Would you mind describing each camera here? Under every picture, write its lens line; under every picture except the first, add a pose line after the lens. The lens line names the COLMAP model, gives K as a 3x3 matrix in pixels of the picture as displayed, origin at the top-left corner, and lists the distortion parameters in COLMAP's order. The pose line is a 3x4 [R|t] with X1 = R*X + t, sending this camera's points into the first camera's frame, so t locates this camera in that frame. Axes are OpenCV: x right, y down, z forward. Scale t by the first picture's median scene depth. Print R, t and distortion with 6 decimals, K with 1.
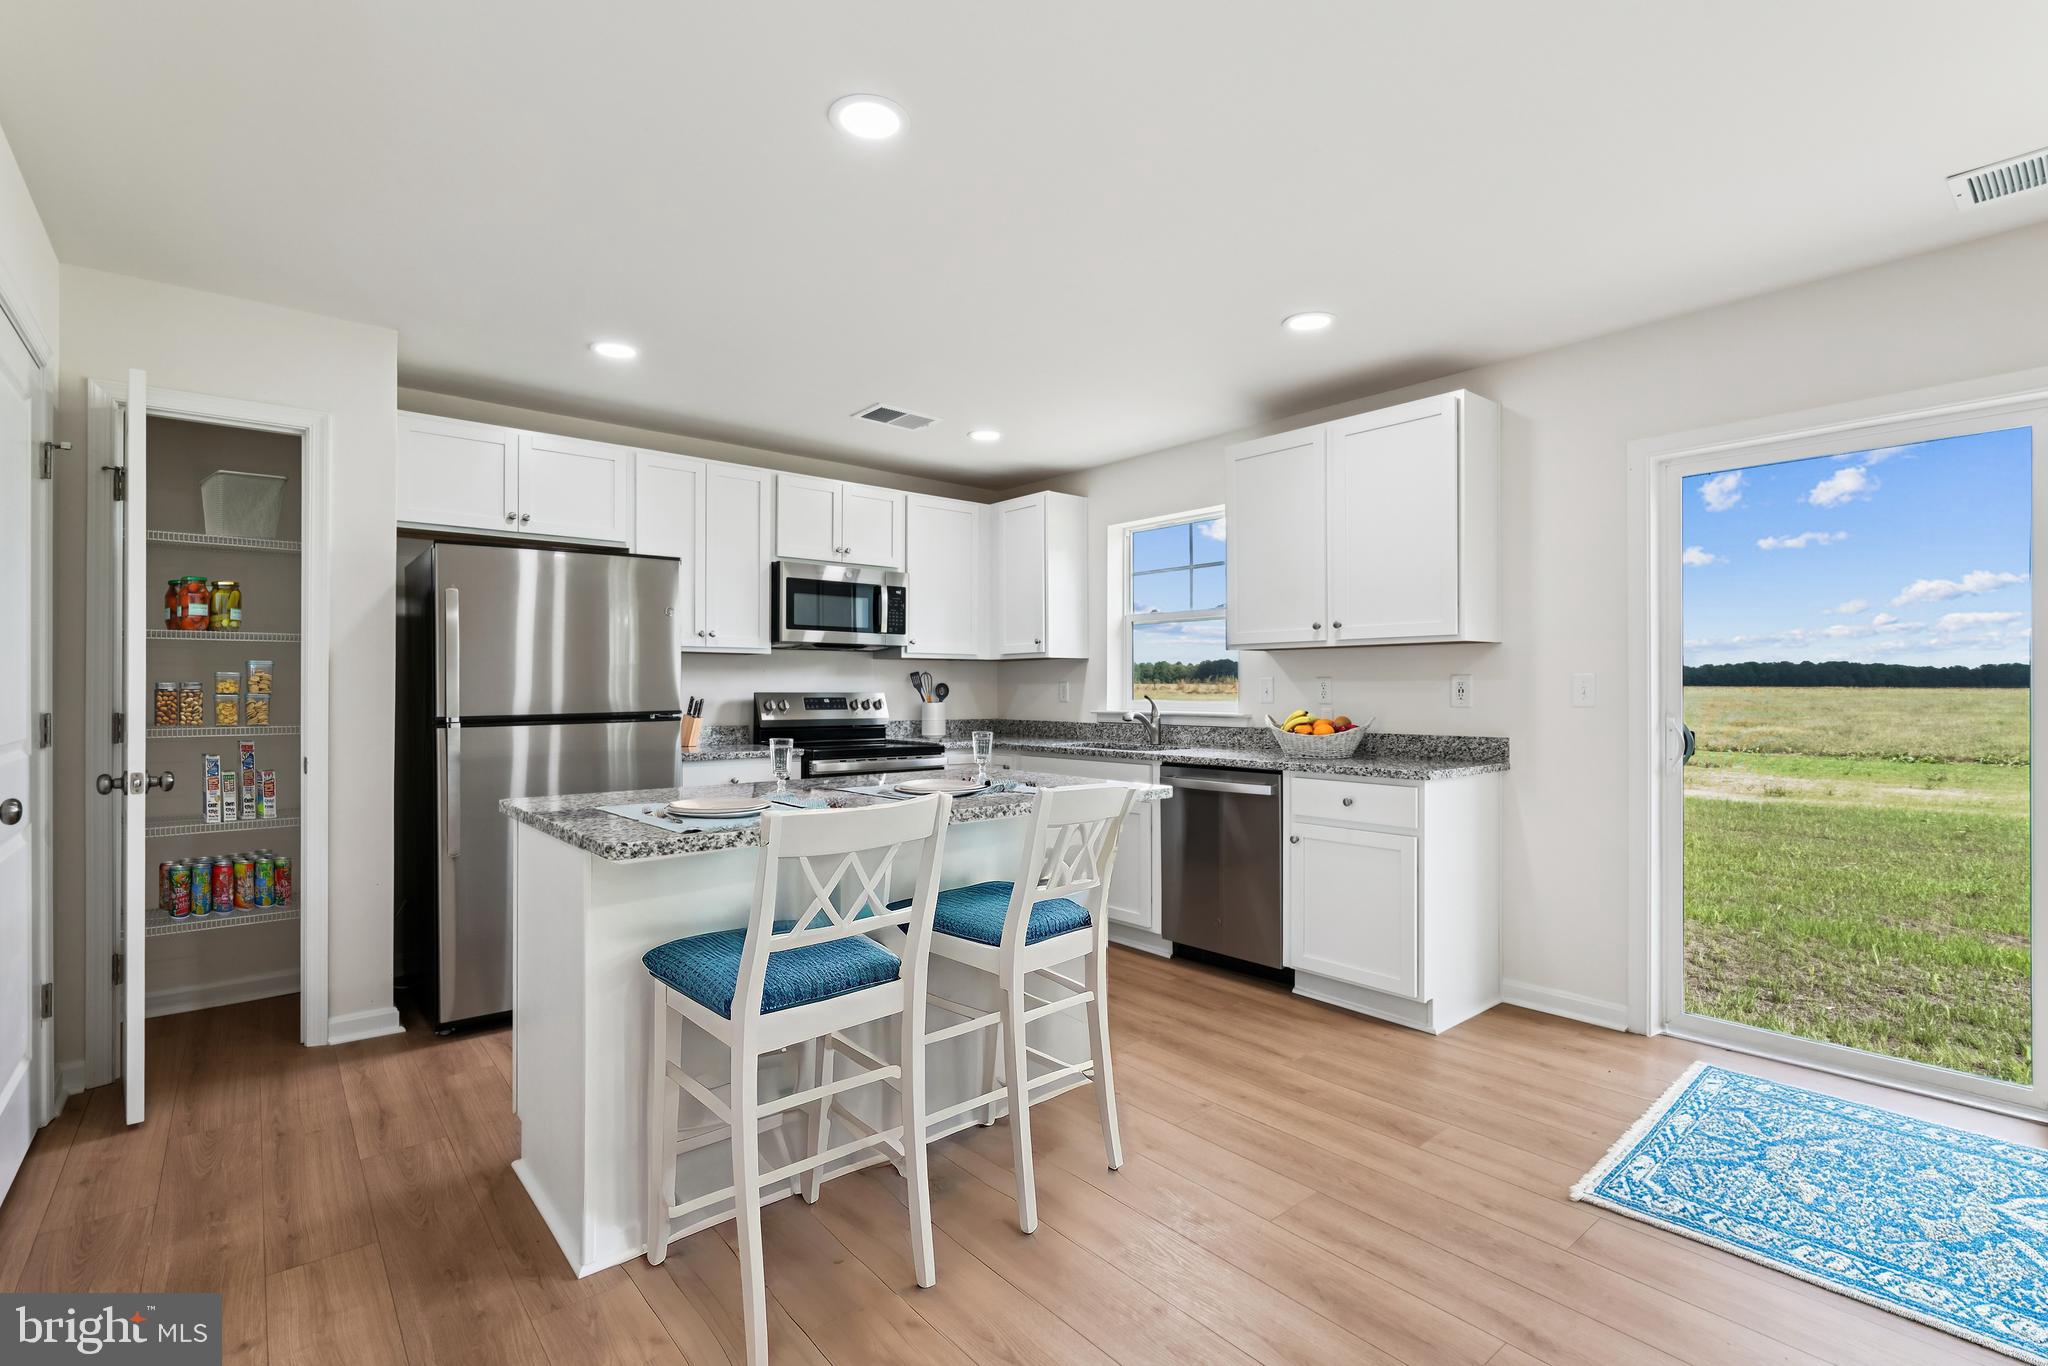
lens RADIAL K [[921.7, 0, 1024.0], [0, 921.7, 683.0], [0, 0, 1]] dist [-0.000479, 0.000436]
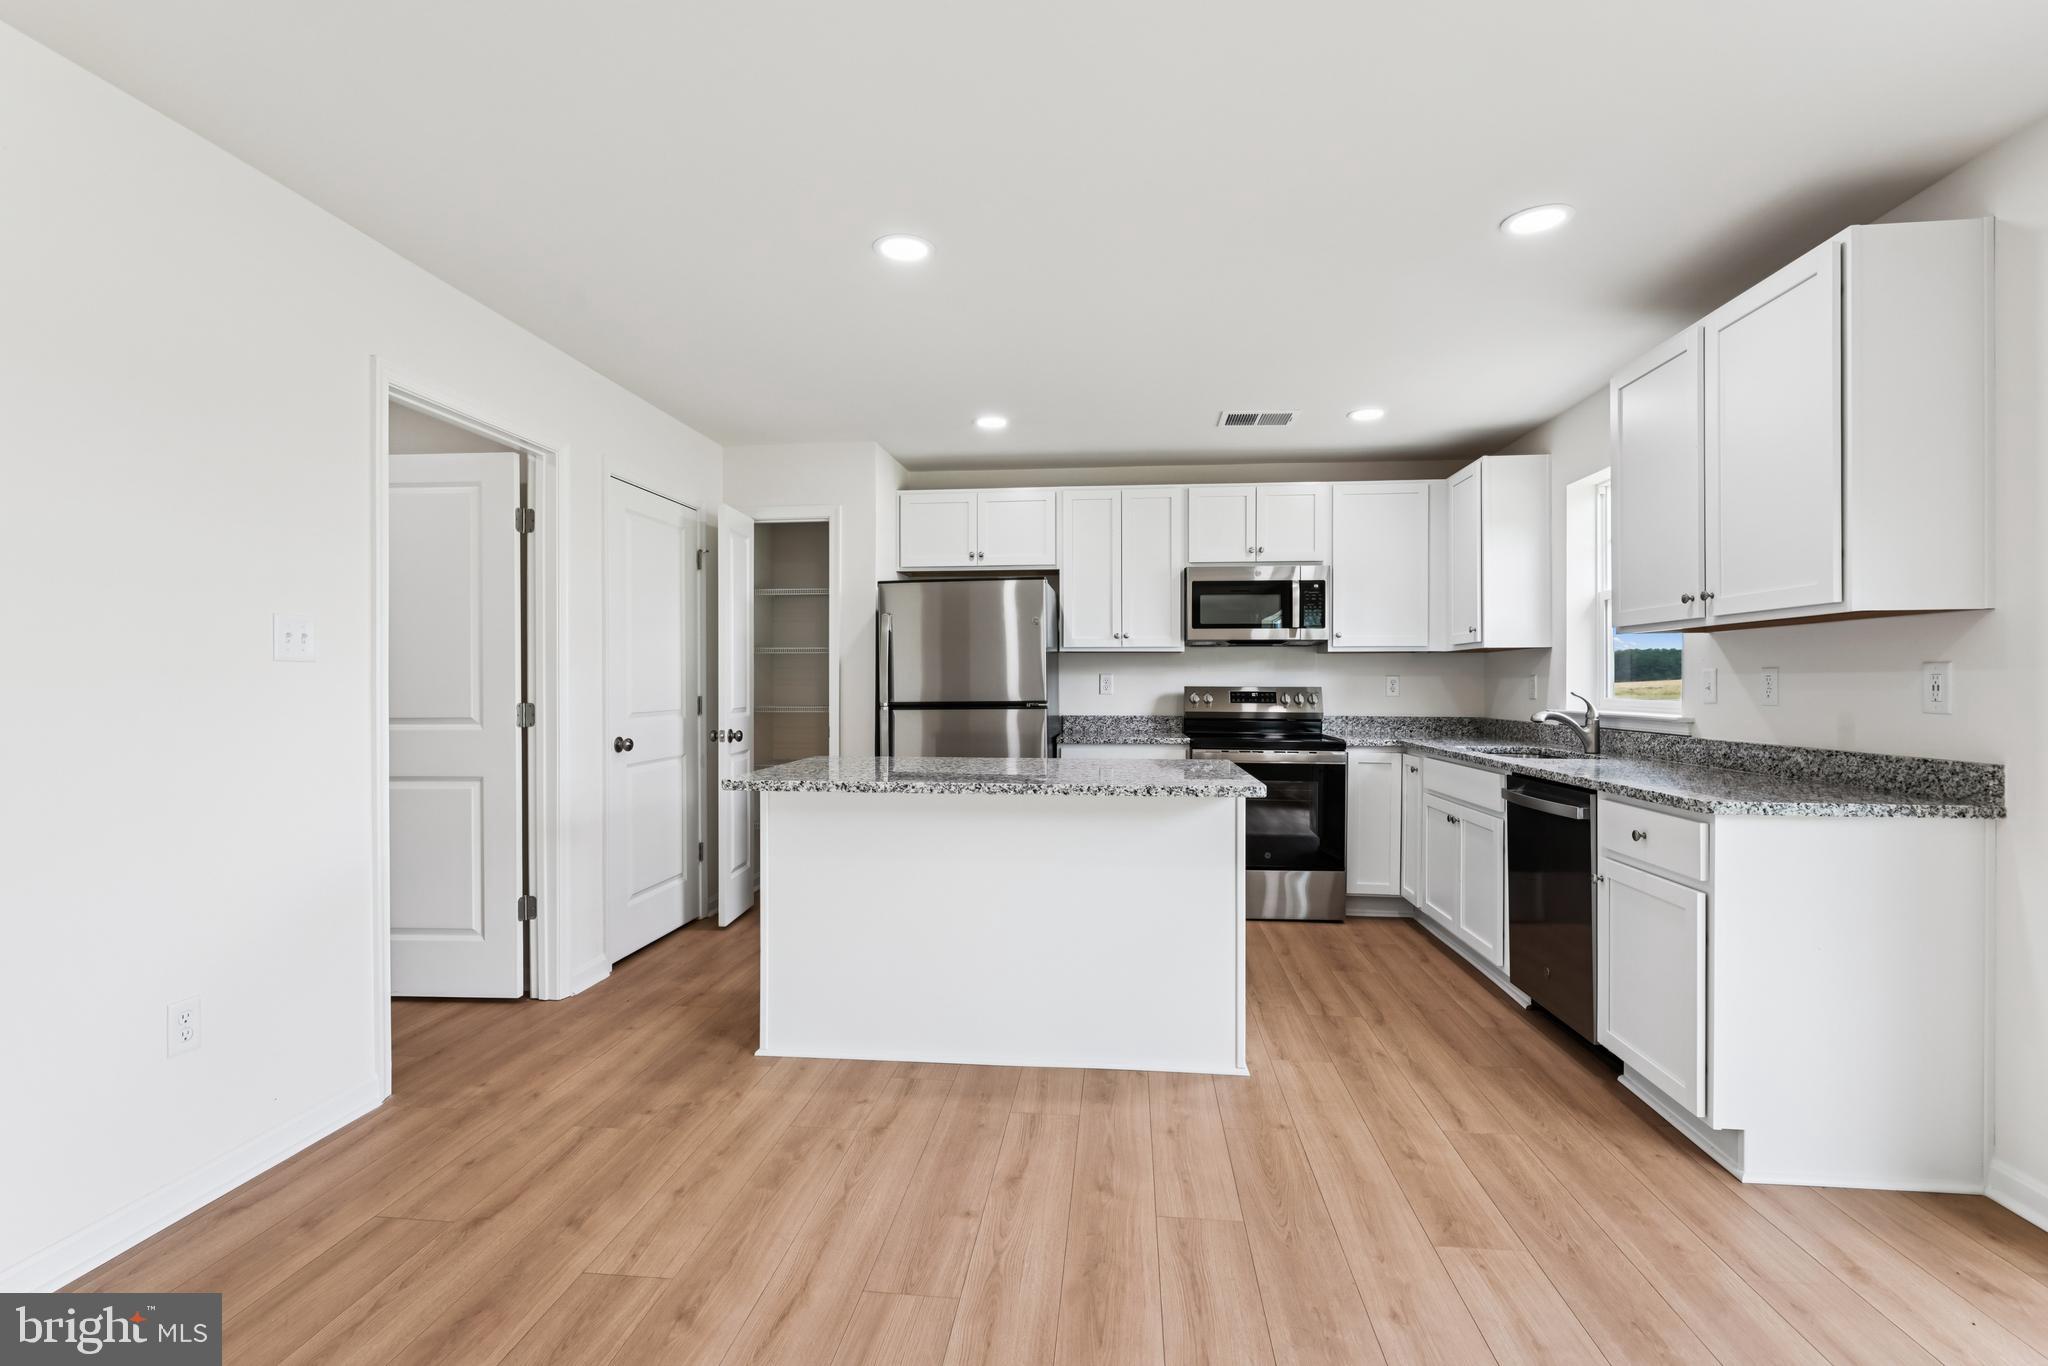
lens RADIAL K [[921.7, 0, 1024.0], [0, 921.7, 683.0], [0, 0, 1]] dist [-0.000479, 0.000436]
pose [[0.703277, 0.001139, -0.710915, 0.421329], [0.003391, 0.999982, 0.004957, 0.000002], [0.710908, -0.005897, 0.703260, 0.095559]]
